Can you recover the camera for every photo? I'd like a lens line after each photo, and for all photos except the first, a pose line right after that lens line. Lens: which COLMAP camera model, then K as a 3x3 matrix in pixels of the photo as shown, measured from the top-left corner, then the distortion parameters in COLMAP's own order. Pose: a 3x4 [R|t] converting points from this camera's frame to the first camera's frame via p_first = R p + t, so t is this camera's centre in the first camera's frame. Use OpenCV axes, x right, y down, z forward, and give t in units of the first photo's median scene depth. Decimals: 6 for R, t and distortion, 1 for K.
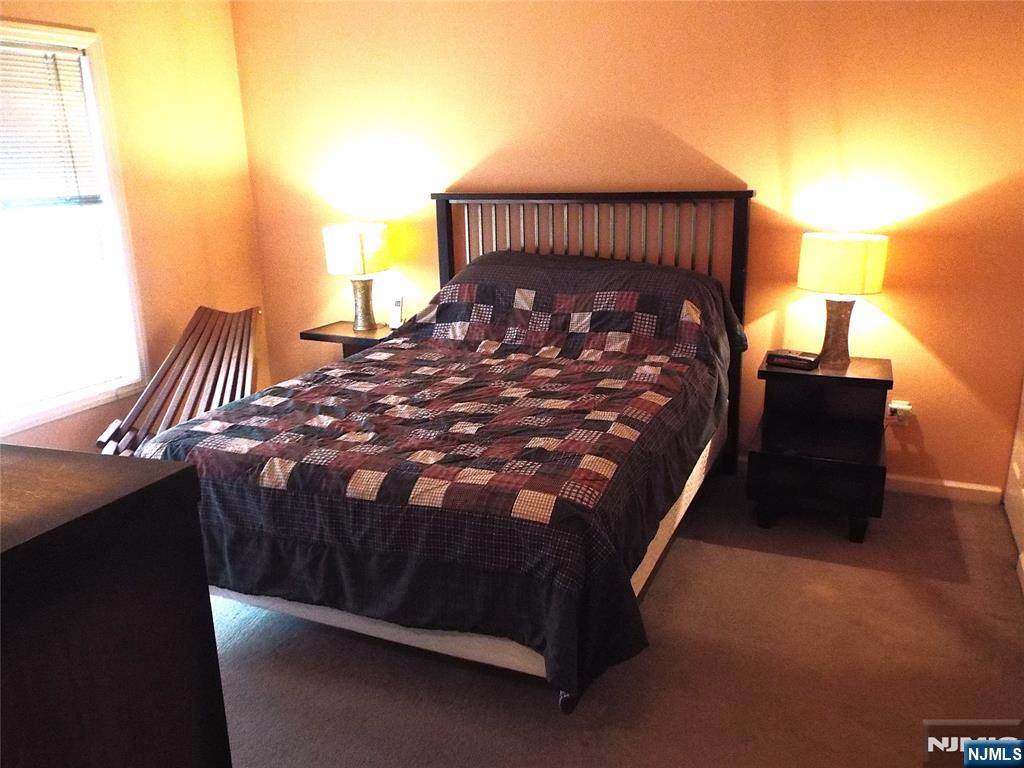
lens RADIAL K [[814.2, 0, 508.2], [0, 814.2, 382.7], [0, 0, 1]] dist [-0.009942, -0.000680]
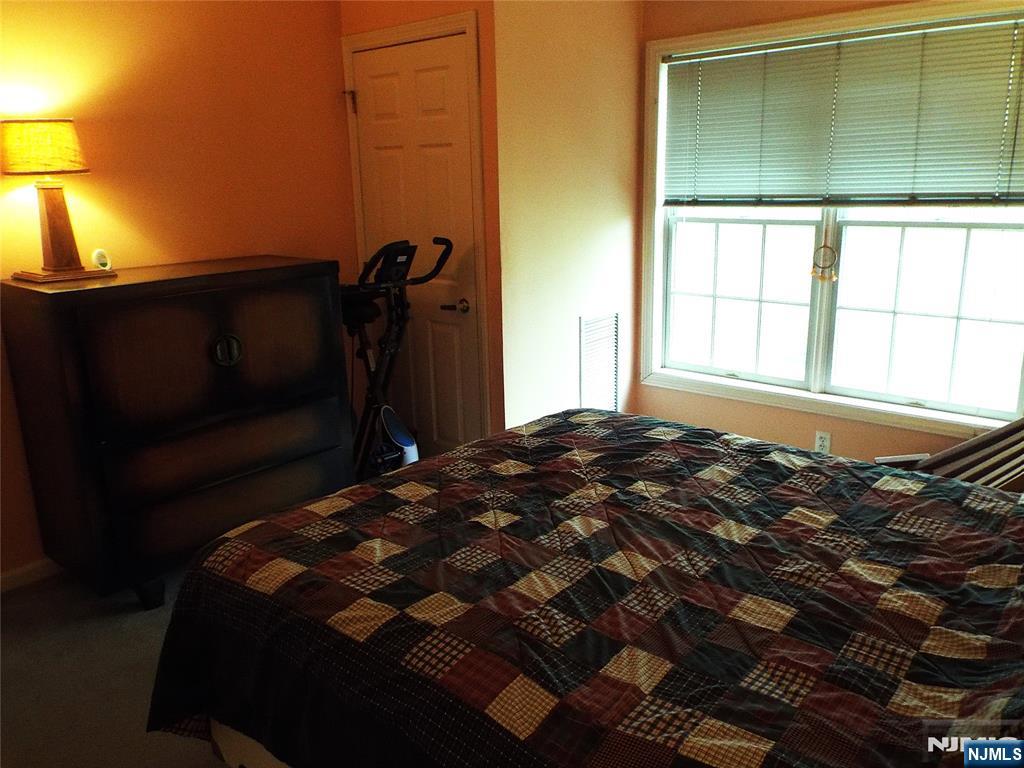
lens RADIAL K [[769.6, 0, 508.1], [0, 769.6, 383.7], [0, 0, 1]] dist [0.001249, -0.003987]
pose [[-0.300202, 0.274960, -0.913387, 0.477881], [-0.226569, 0.909596, 0.348284, -0.263802], [0.926577, 0.311500, -0.210765, 0.951301]]
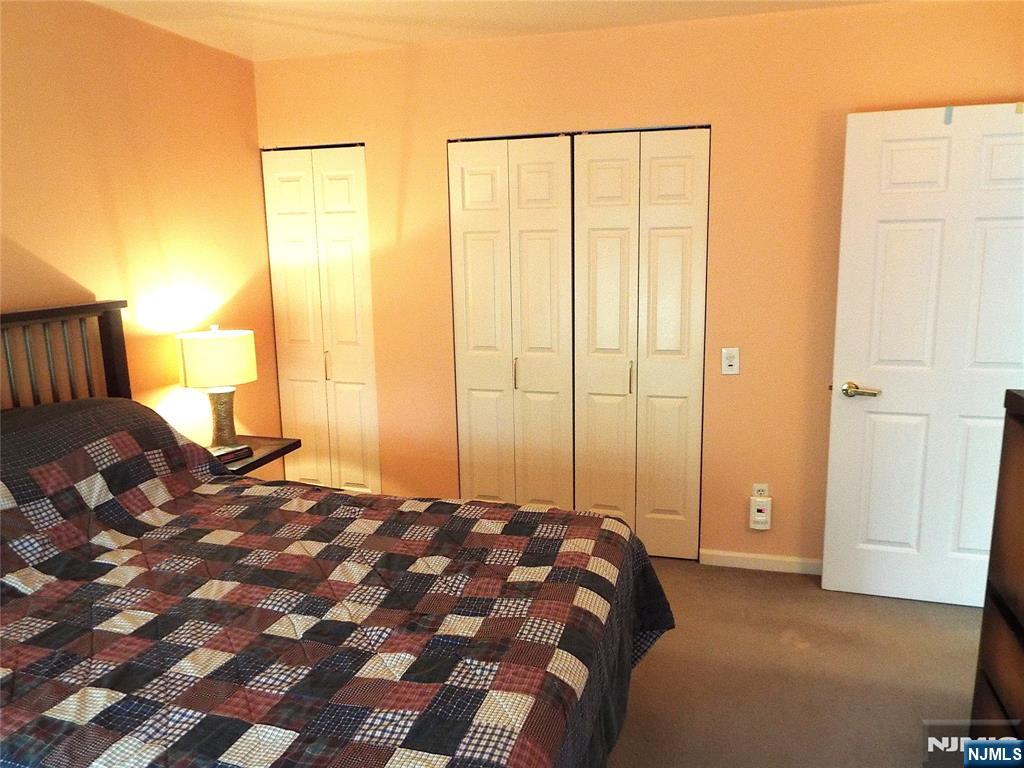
lens RADIAL K [[769.6, 0, 507.8], [0, 769.6, 386.5], [0, 0, 1]] dist [0.001249, -0.003987]
pose [[-0.136249, -0.165326, 0.976782, -0.702464], [0.281787, 0.938783, 0.198200, -0.221896], [-0.949754, 0.302249, -0.081322, 0.787927]]
